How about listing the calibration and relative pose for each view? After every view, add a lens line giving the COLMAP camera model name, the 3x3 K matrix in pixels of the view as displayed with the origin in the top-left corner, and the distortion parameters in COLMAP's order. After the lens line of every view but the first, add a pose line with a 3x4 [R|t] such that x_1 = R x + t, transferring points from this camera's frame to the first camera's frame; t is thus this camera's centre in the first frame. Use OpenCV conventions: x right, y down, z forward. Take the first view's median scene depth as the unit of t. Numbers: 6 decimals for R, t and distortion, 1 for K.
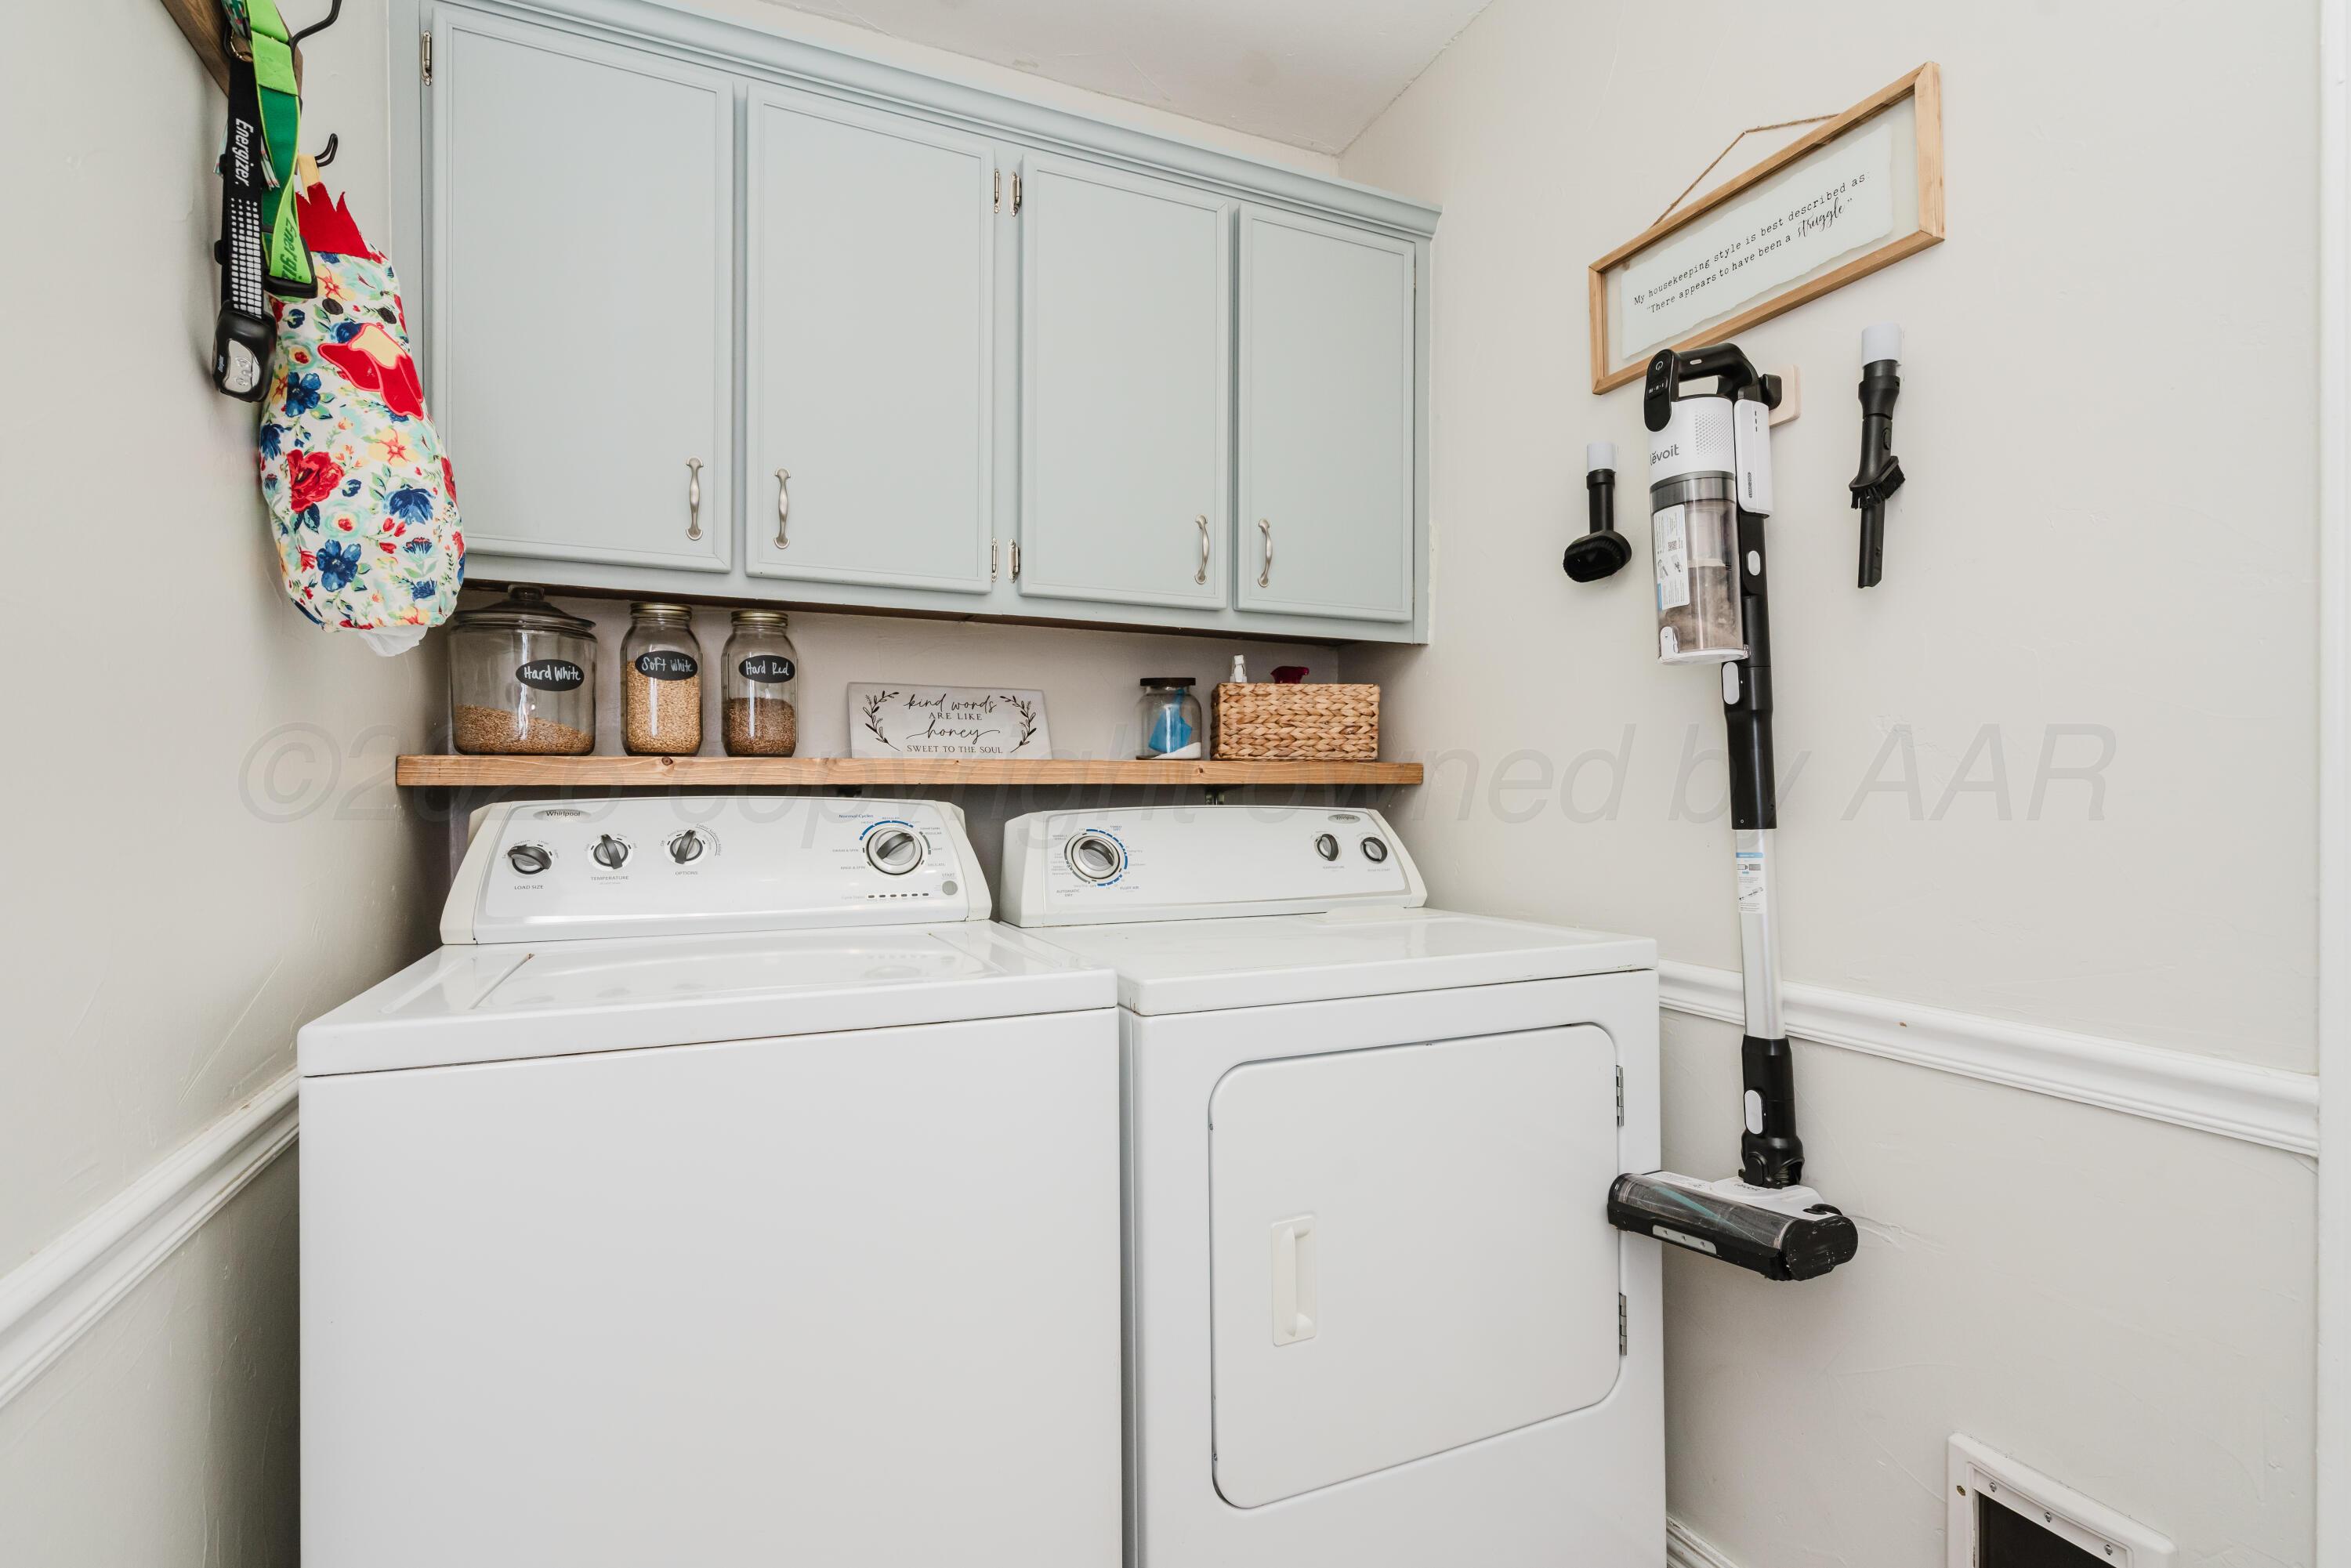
lens RADIAL K [[1059.7, 0, 1168.4], [0, 1059.7, 796.5], [0, 0, 1]] dist [-0.003922, 0.000400]
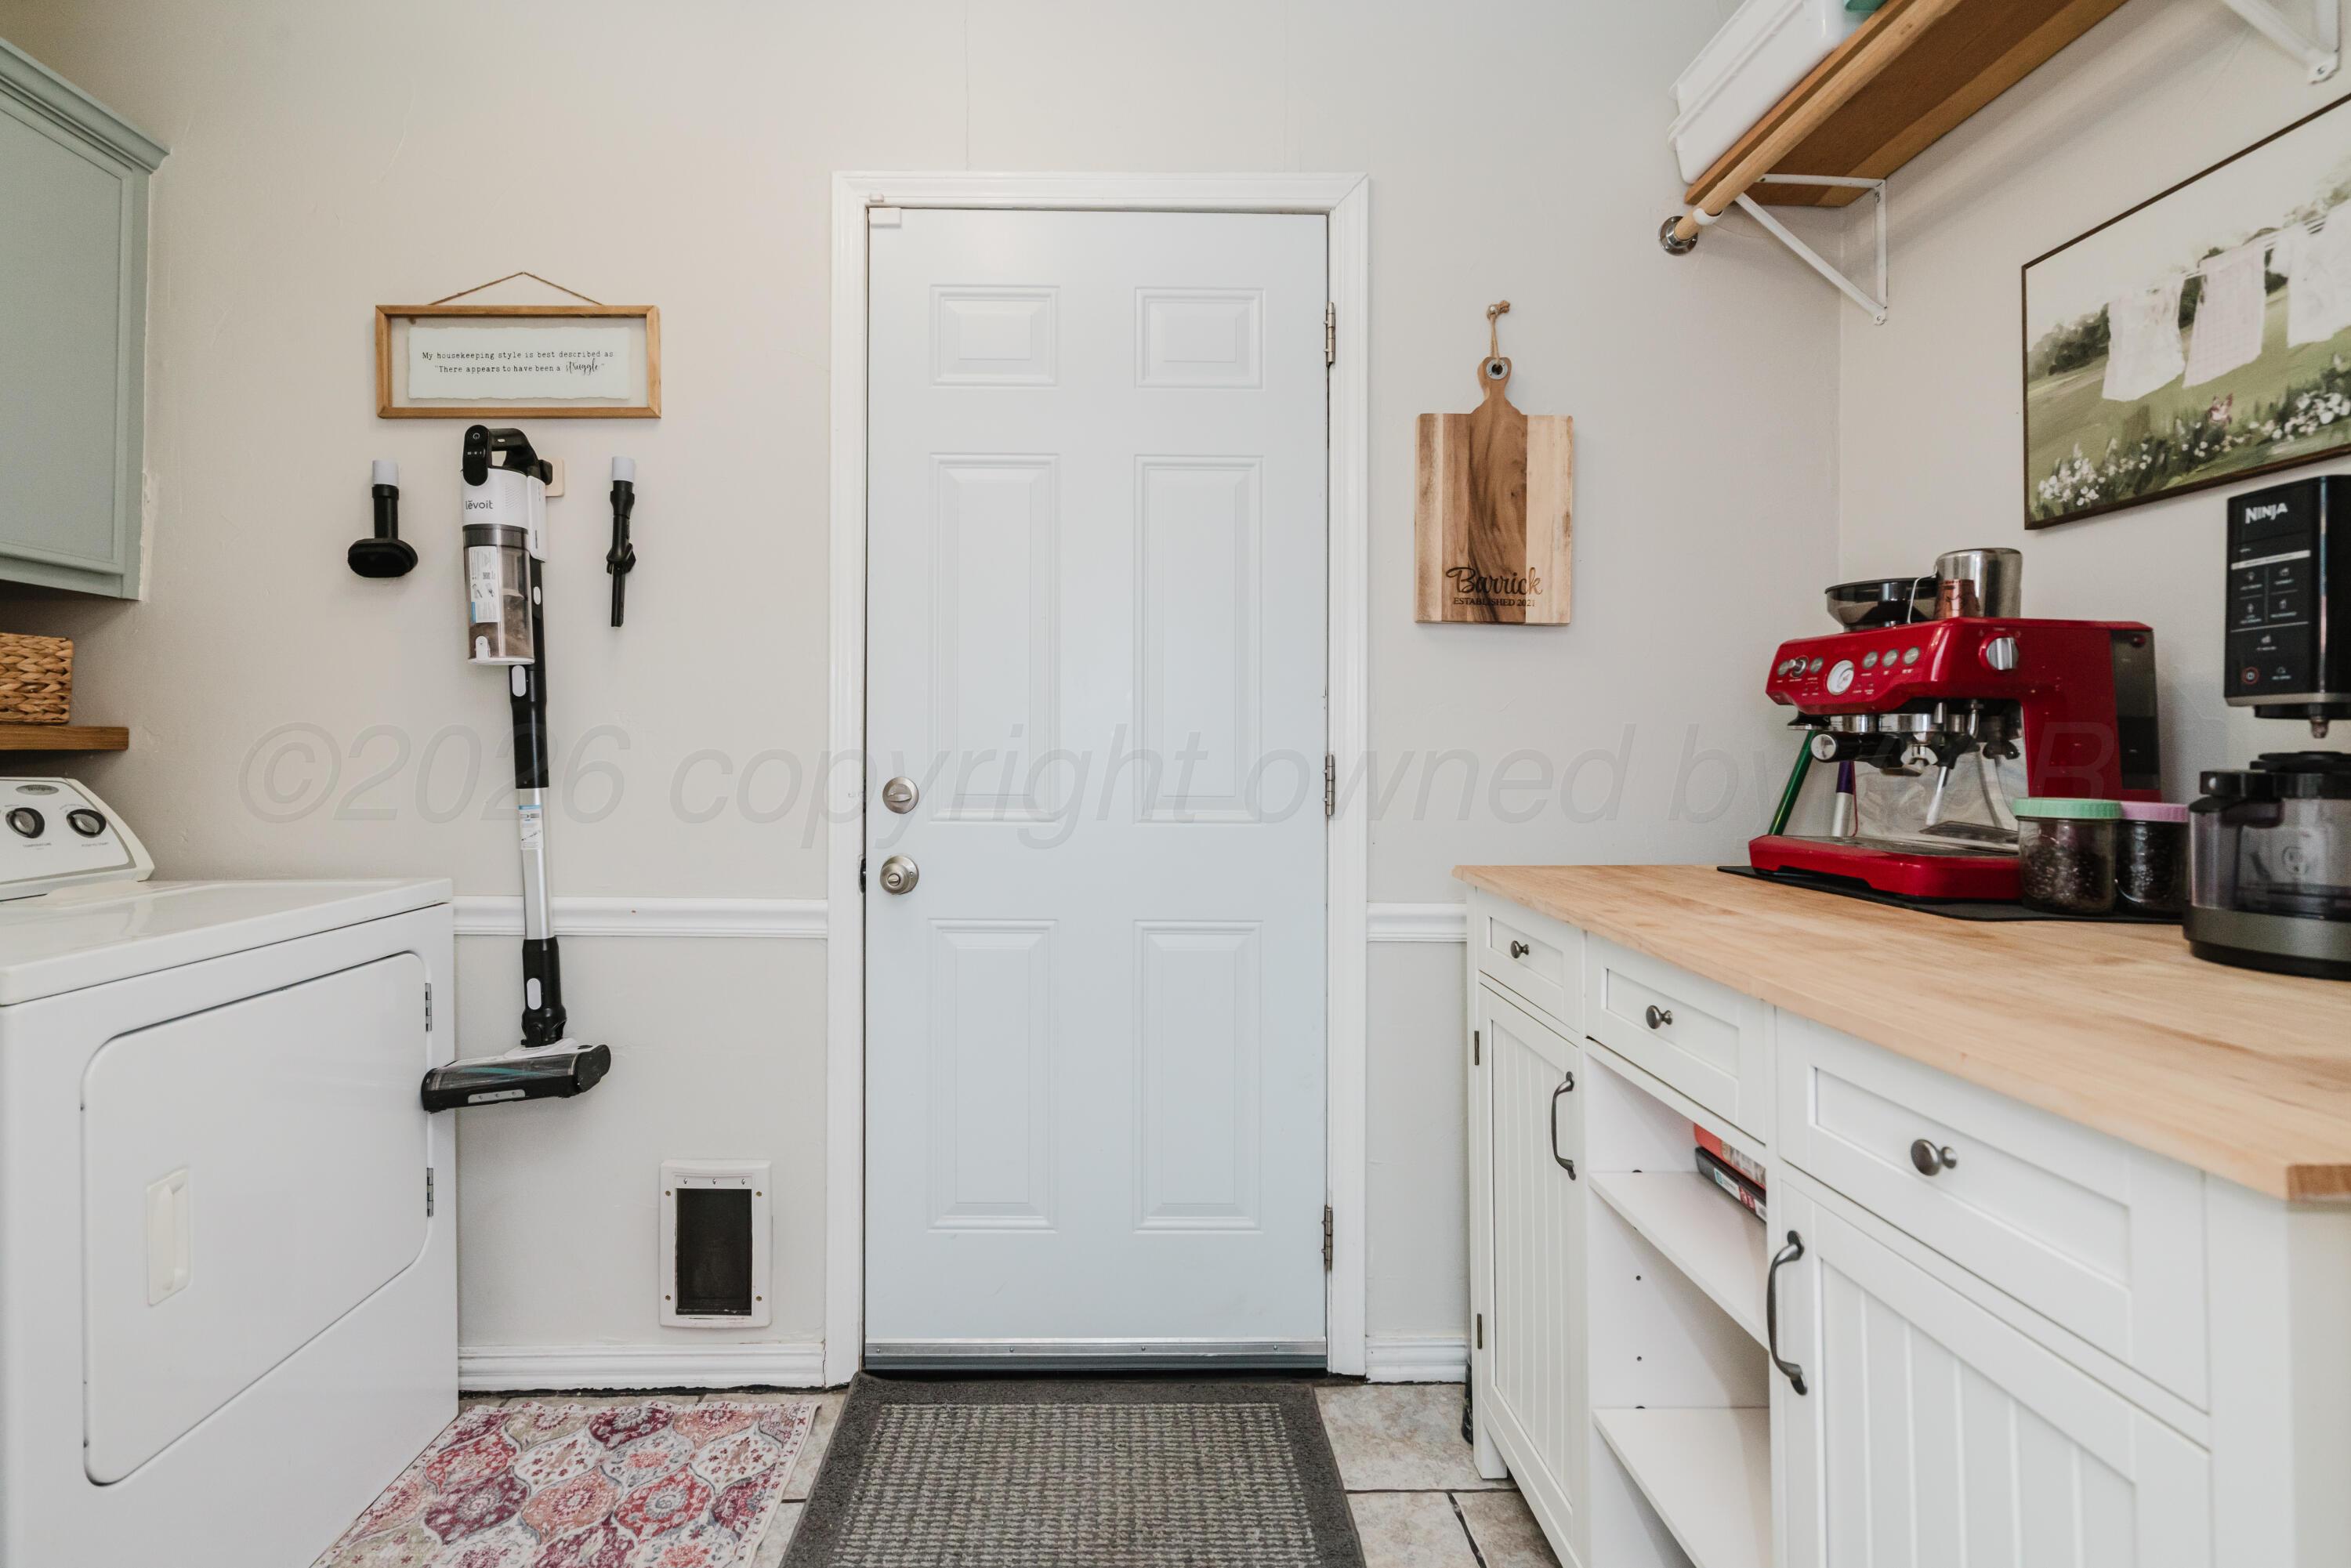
lens RADIAL K [[1064.8, 0, 1169.6], [0, 1064.8, 774.9], [0, 0, 1]] dist [-0.000490, 0.000090]
pose [[0.331674, -0.016218, 0.943255, -0.466792], [-0.004670, 0.999812, 0.018833, -0.016483], [-0.943383, -0.010652, 0.331536, -0.232076]]
